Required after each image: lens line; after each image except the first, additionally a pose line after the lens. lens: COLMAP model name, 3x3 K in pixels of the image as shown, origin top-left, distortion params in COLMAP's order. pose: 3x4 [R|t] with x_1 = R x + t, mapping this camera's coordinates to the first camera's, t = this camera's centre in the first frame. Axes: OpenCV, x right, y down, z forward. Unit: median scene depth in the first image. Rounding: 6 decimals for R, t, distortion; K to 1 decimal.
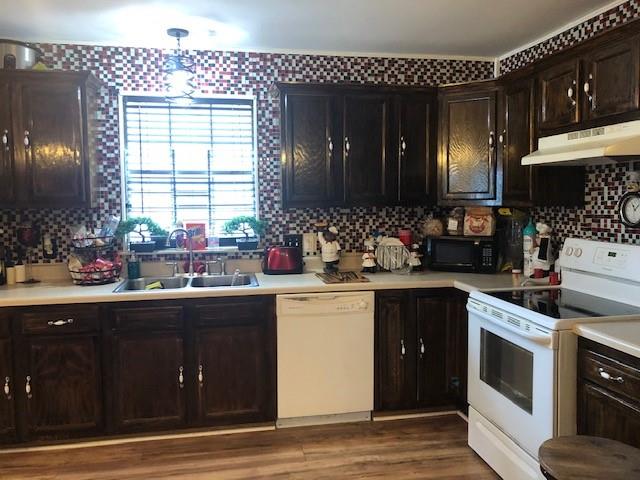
lens RADIAL K [[526.0, 0, 315.2], [0, 526.0, 225.1], [0, 0, 1]] dist [0.036558, -0.027174]
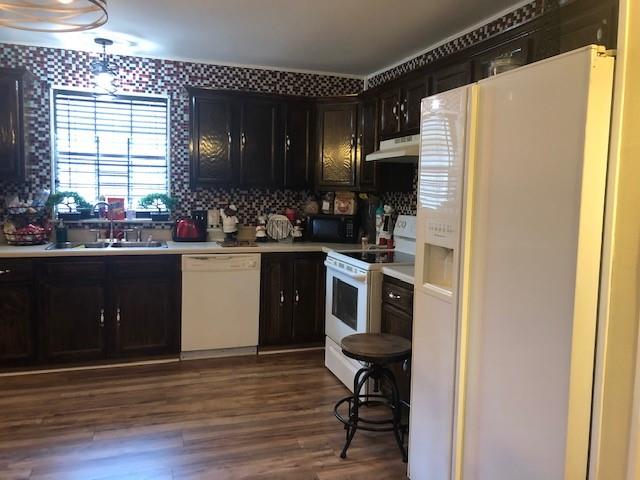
lens RADIAL K [[526.0, 0, 325.2], [0, 526.0, 228.0], [0, 0, 1]] dist [0.036558, -0.027174]
pose [[0.987737, 0.020695, 0.154749, 0.063023], [-0.023046, 0.999644, 0.013413, 0.038948], [-0.154416, -0.016815, 0.987863, -0.284345]]
